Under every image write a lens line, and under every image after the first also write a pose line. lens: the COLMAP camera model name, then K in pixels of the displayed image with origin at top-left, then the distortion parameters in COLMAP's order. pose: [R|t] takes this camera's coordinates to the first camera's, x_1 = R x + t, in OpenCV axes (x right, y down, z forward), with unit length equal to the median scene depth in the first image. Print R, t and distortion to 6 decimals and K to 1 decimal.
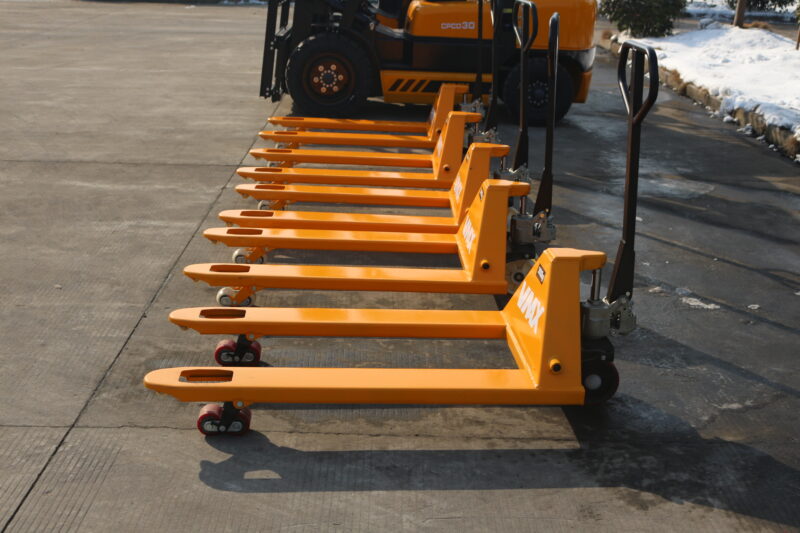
lens RADIAL K [[984.6, 0, 400.0], [0, 984.6, 266.5], [0, 0, 1]] dist [-0.091871, -0.014288]
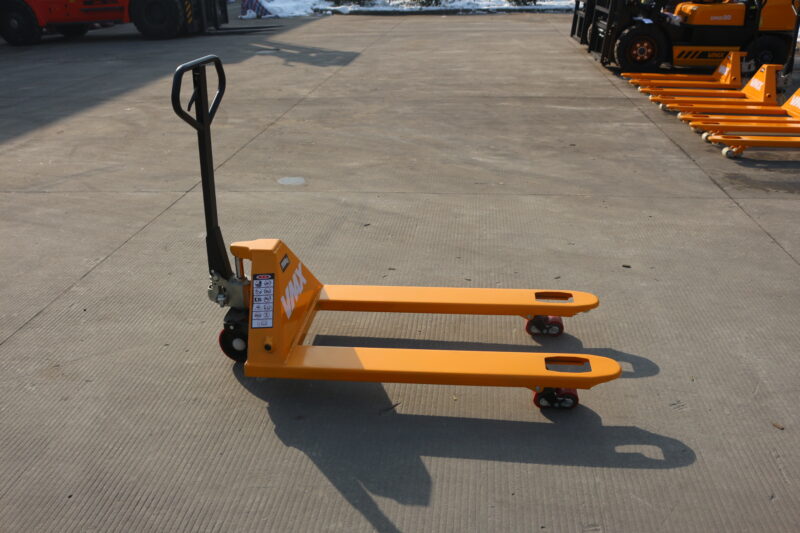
lens RADIAL K [[673.5, 0, 400.0], [0, 673.5, 266.5], [0, 0, 1]] dist [-0.139416, 0.125934]
pose [[0.992032, -0.000304, -0.125985, -0.350390], [0.012700, 0.995145, 0.097600, 0.067118], [0.125344, -0.098423, 0.987219, -0.228614]]
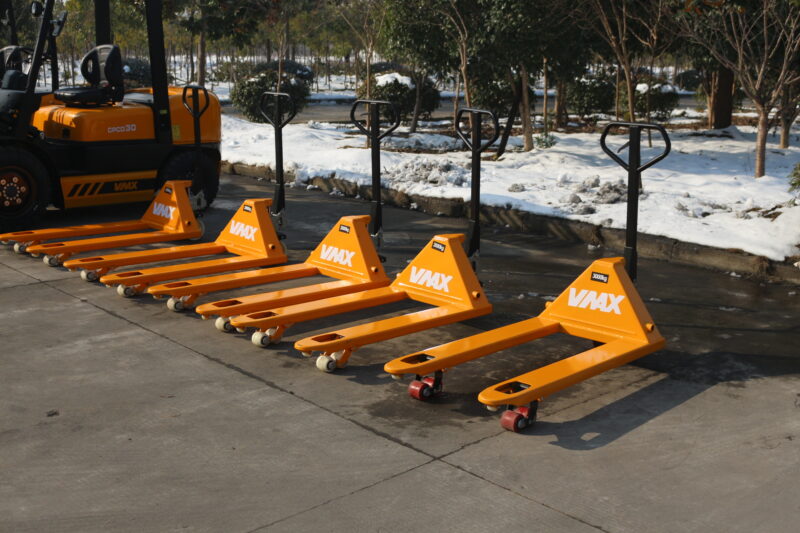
lens RADIAL K [[984.6, 0, 400.0], [0, 984.6, 266.5], [0, 0, 1]] dist [-0.091871, -0.014288]
pose [[0.724354, -0.162396, 0.670029, -0.454266], [0.220755, 0.975327, -0.002263, -0.030033], [-0.653130, 0.149552, 0.742331, 0.035516]]
